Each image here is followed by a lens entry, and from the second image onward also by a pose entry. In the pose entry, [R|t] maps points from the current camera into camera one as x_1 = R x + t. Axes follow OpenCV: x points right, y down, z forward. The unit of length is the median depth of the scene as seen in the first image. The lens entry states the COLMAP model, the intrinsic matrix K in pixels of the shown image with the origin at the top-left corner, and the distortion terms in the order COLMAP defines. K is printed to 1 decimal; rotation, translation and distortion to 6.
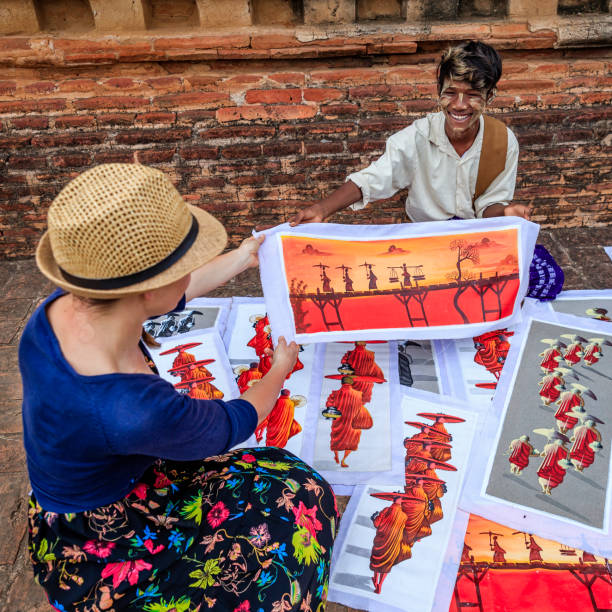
lens RADIAL K [[599.6, 0, 333.3], [0, 599.6, 315.2], [0, 0, 1]] dist [0.008091, -0.007508]
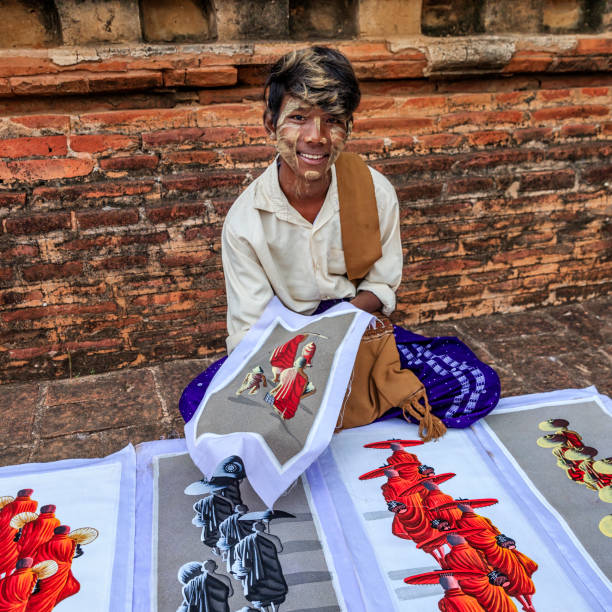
lens RADIAL K [[657.6, 0, 309.8], [0, 657.6, 372.8], [0, 0, 1]] dist [-0.009112, -0.000643]
pose [[0.977030, -0.095604, 0.190451, 0.044446], [0.122874, 0.982930, -0.136935, 0.003878], [-0.174108, 0.157191, 0.972099, 0.306363]]
